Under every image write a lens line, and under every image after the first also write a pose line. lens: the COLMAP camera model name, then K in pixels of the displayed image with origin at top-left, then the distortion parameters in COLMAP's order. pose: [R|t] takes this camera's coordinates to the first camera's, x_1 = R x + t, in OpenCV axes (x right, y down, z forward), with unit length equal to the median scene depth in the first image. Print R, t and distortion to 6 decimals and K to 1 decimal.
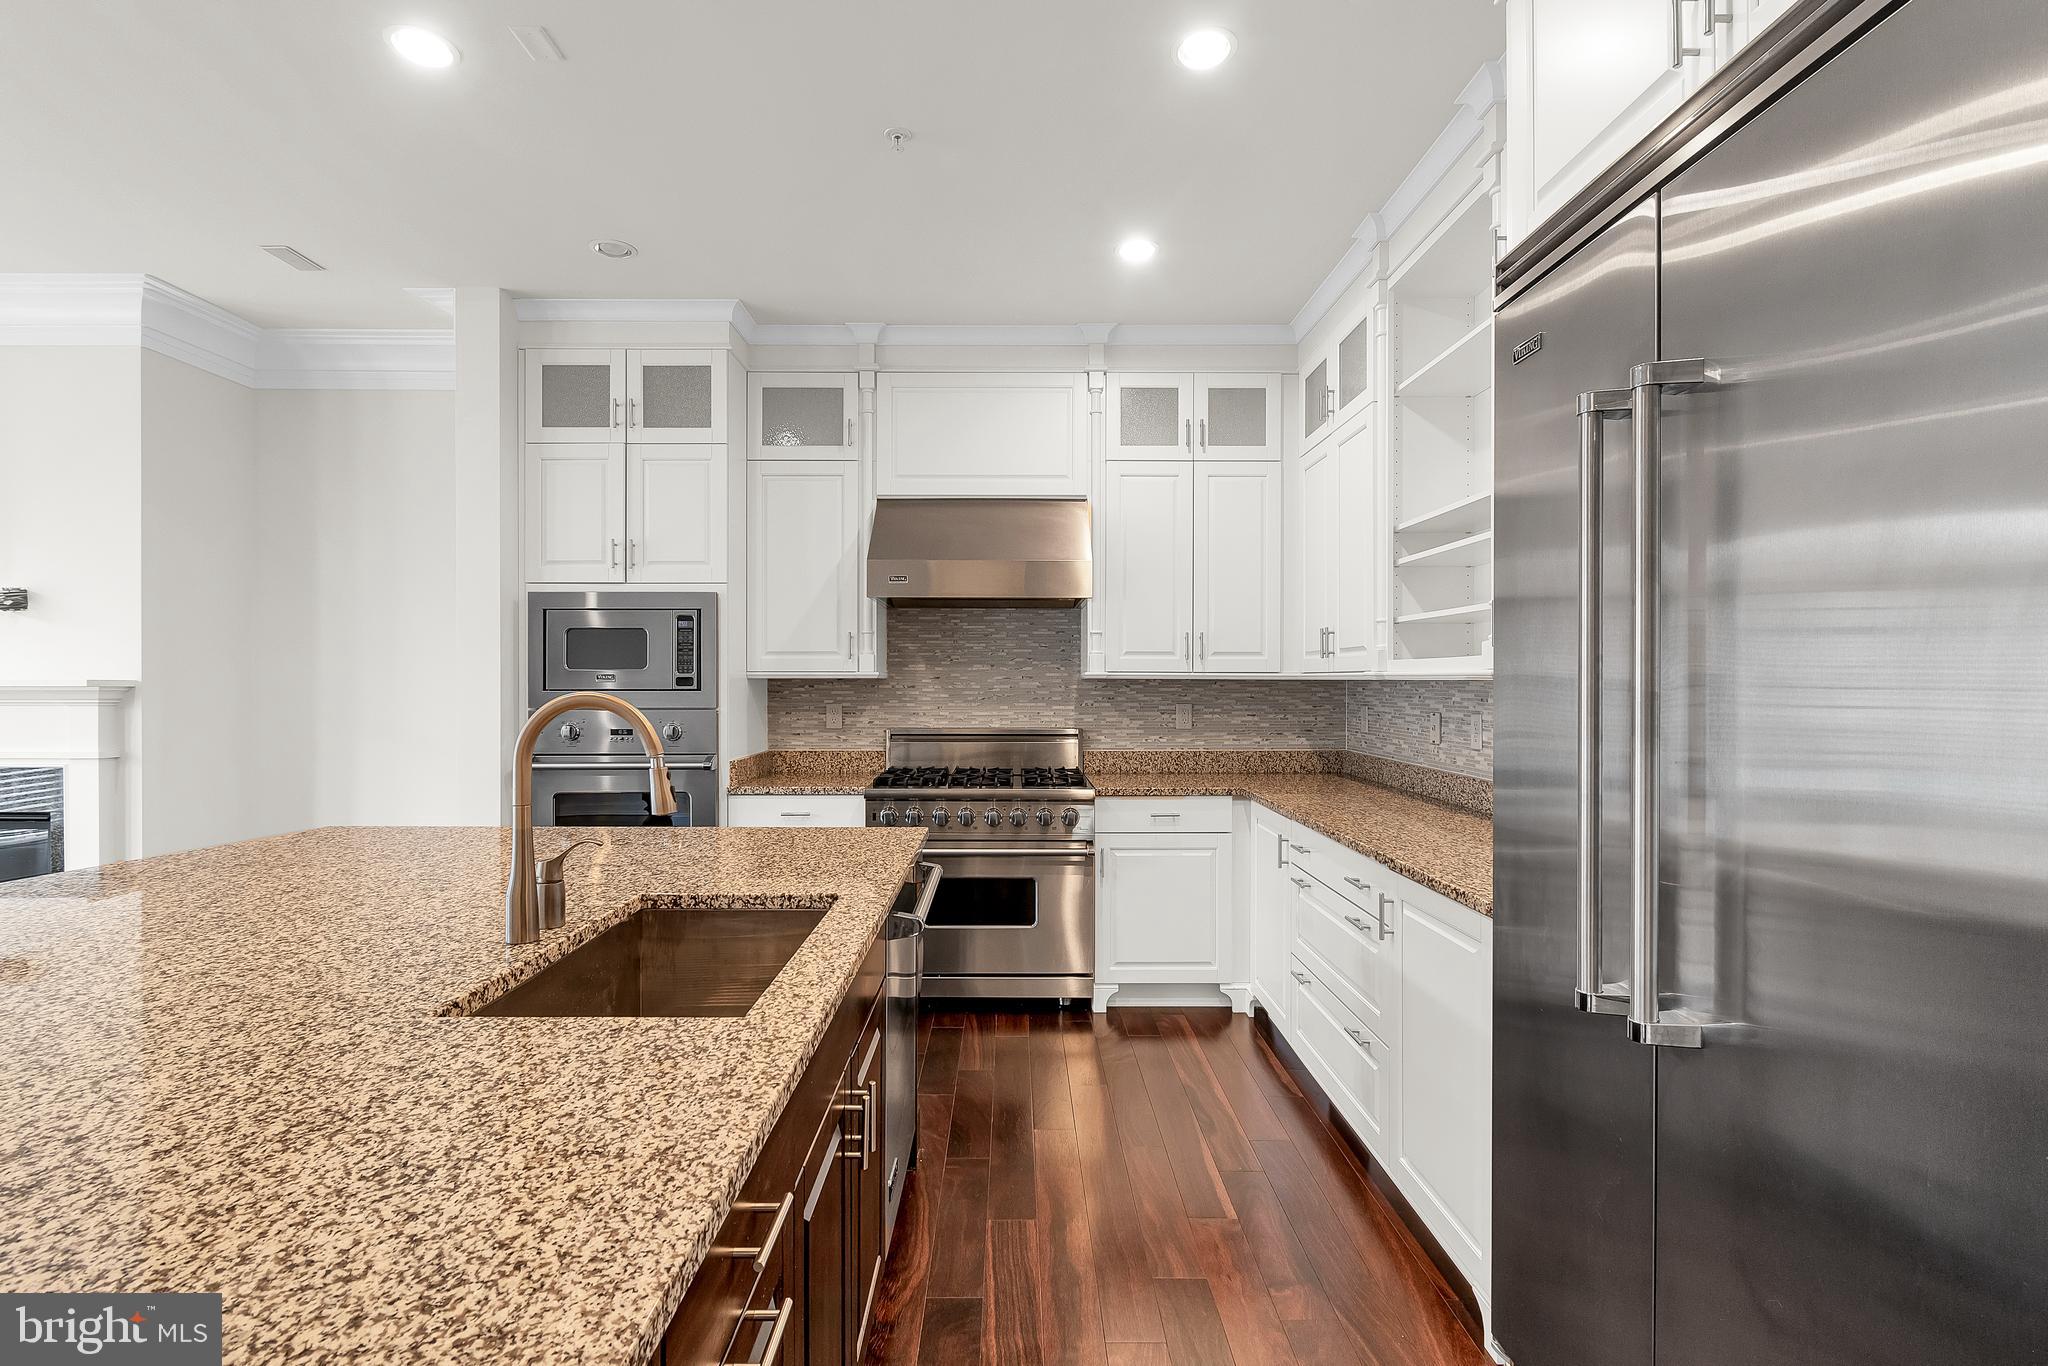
lens RADIAL K [[955.7, 0, 1006.4], [0, 955.7, 685.3], [0, 0, 1]] dist [0.000001, -0.001250]
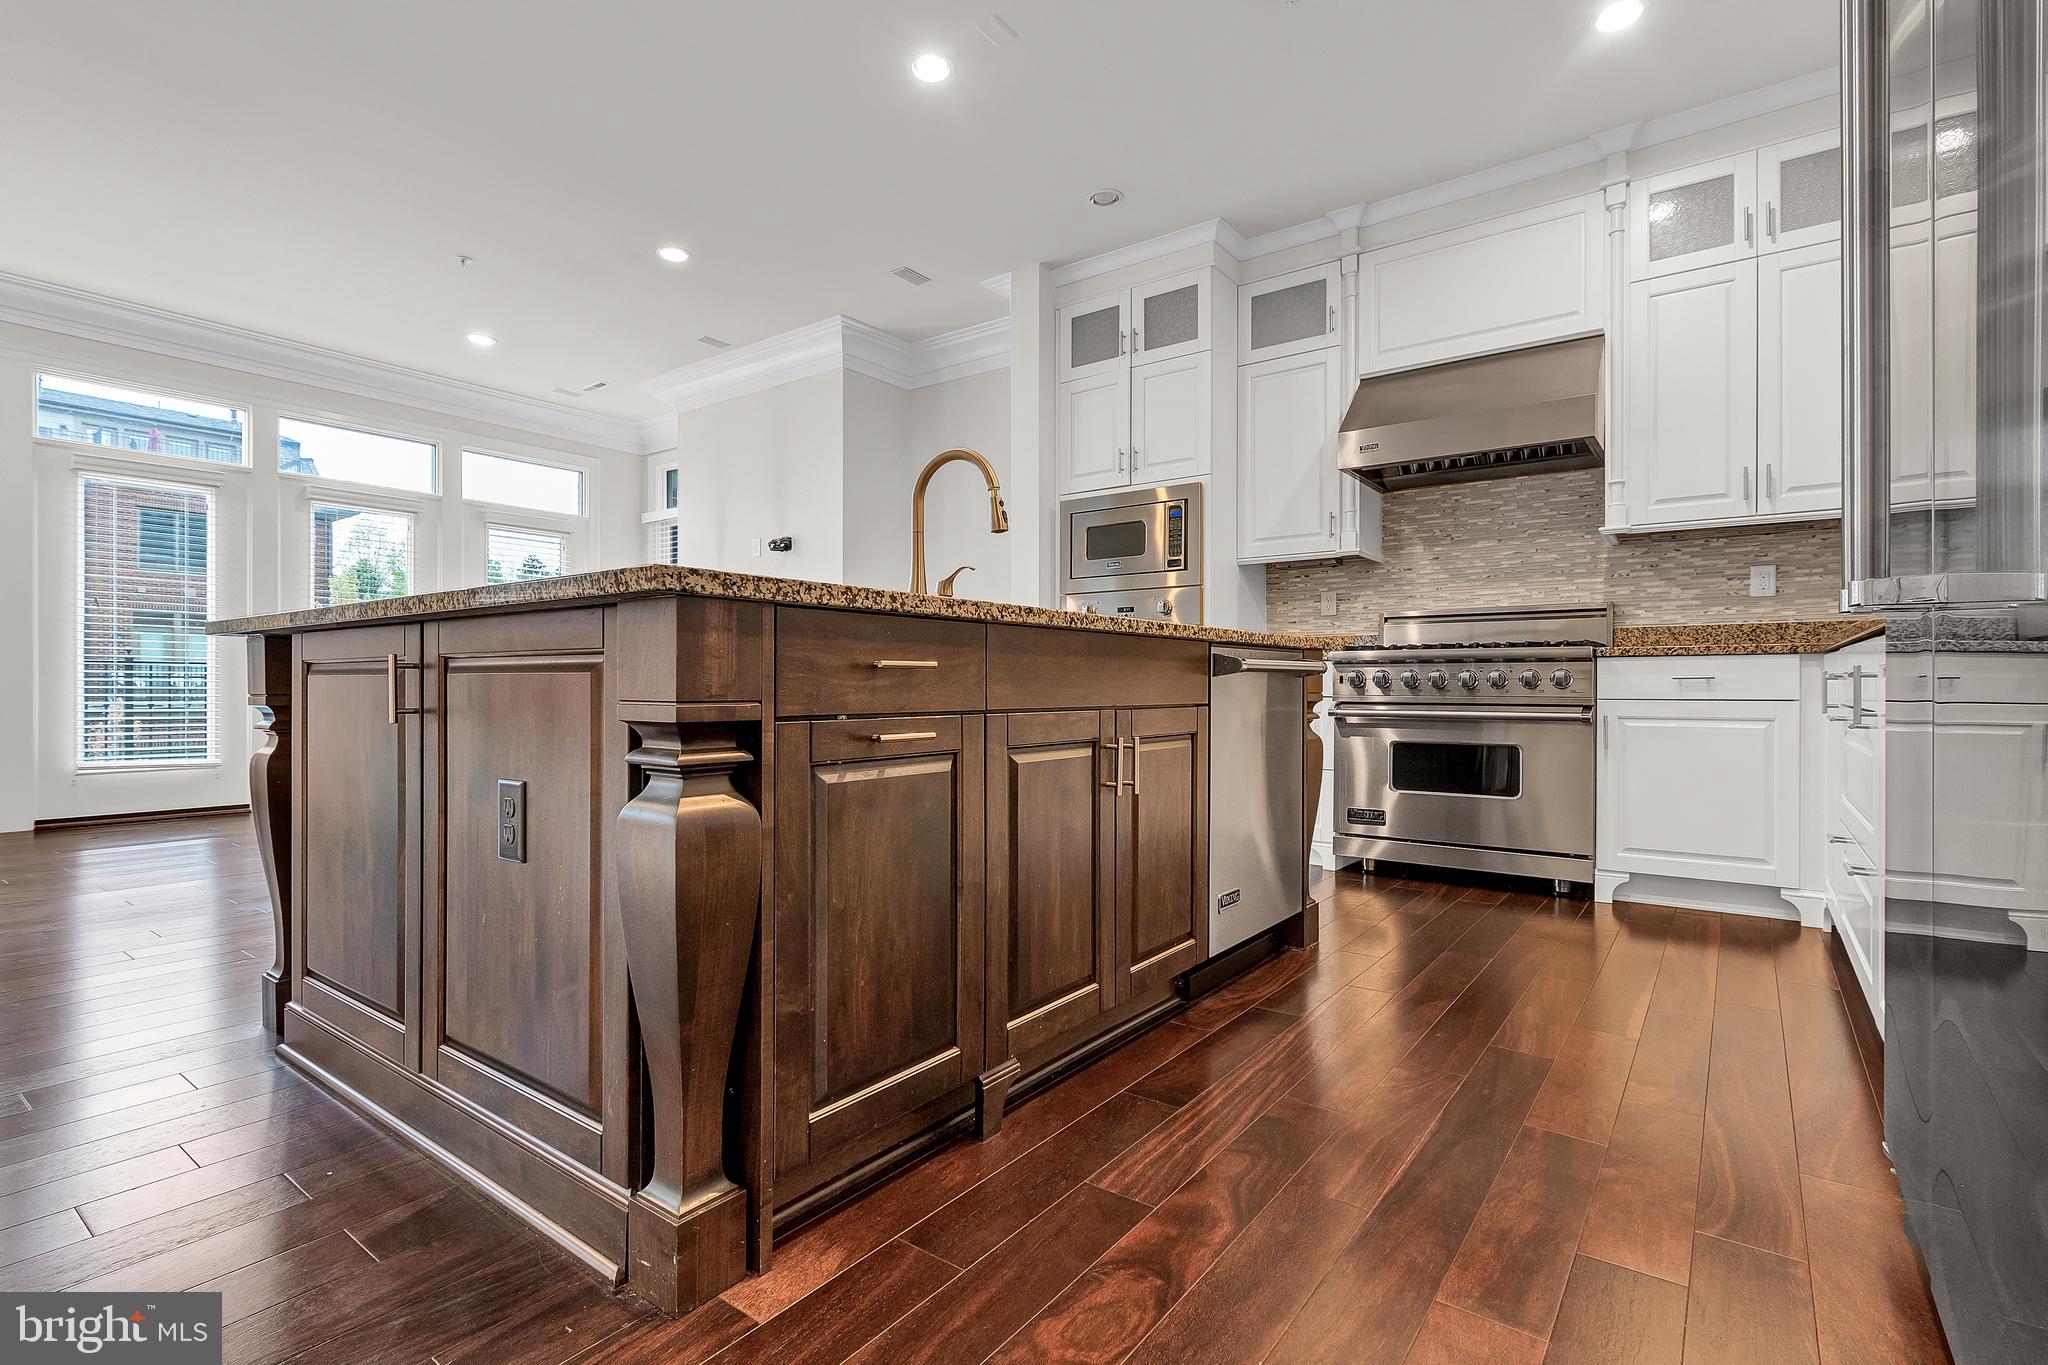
lens RADIAL K [[955.7, 0, 1001.1], [0, 955.7, 680.2], [0, 0, 1]] dist [0.000001, -0.001250]
pose [[0.798452, -0.005111, -0.602036, 0.175441], [-0.001490, 0.999944, -0.010465, 0.140541], [0.602056, 0.009253, 0.798400, -0.034651]]
